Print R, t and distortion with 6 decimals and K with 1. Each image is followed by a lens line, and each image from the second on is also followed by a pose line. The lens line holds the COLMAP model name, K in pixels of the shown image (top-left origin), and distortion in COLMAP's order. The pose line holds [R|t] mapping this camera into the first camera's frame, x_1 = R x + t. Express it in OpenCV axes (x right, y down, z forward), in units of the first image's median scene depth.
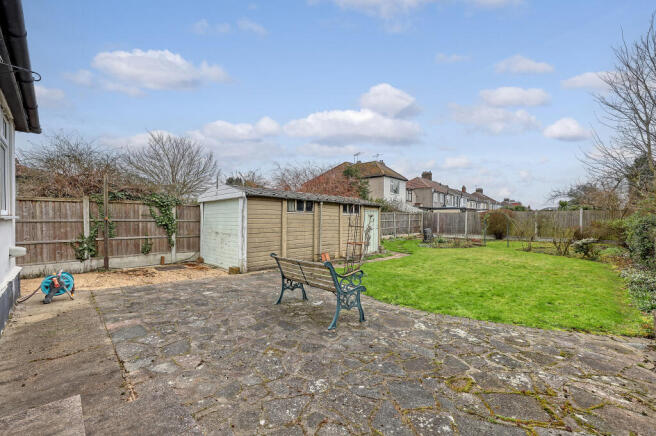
lens RADIAL K [[263.7, 0, 327.6], [0, 263.7, 218.9], [0, 0, 1]] dist [-0.000050, 0.000125]
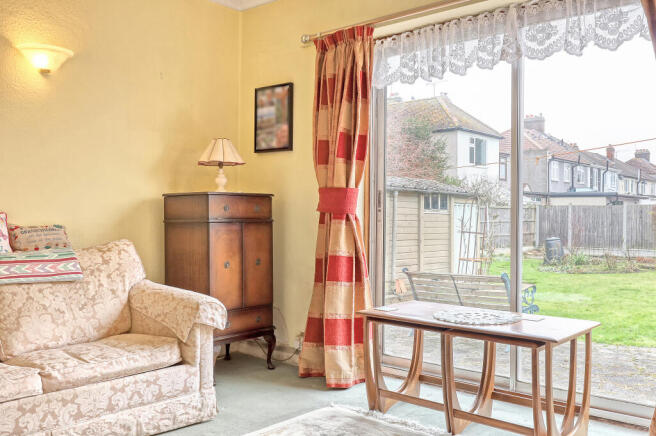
lens RADIAL K [[632.4, 0, 328.0], [0, 632.4, 218.8], [0, 0, 1]] dist [-0.015991, 0.000000]
pose [[0.998015, -0.004173, 0.062835, -0.112835], [0.004093, 0.999991, 0.001414, -0.002511], [-0.062840, -0.001154, 0.998023, -0.161044]]
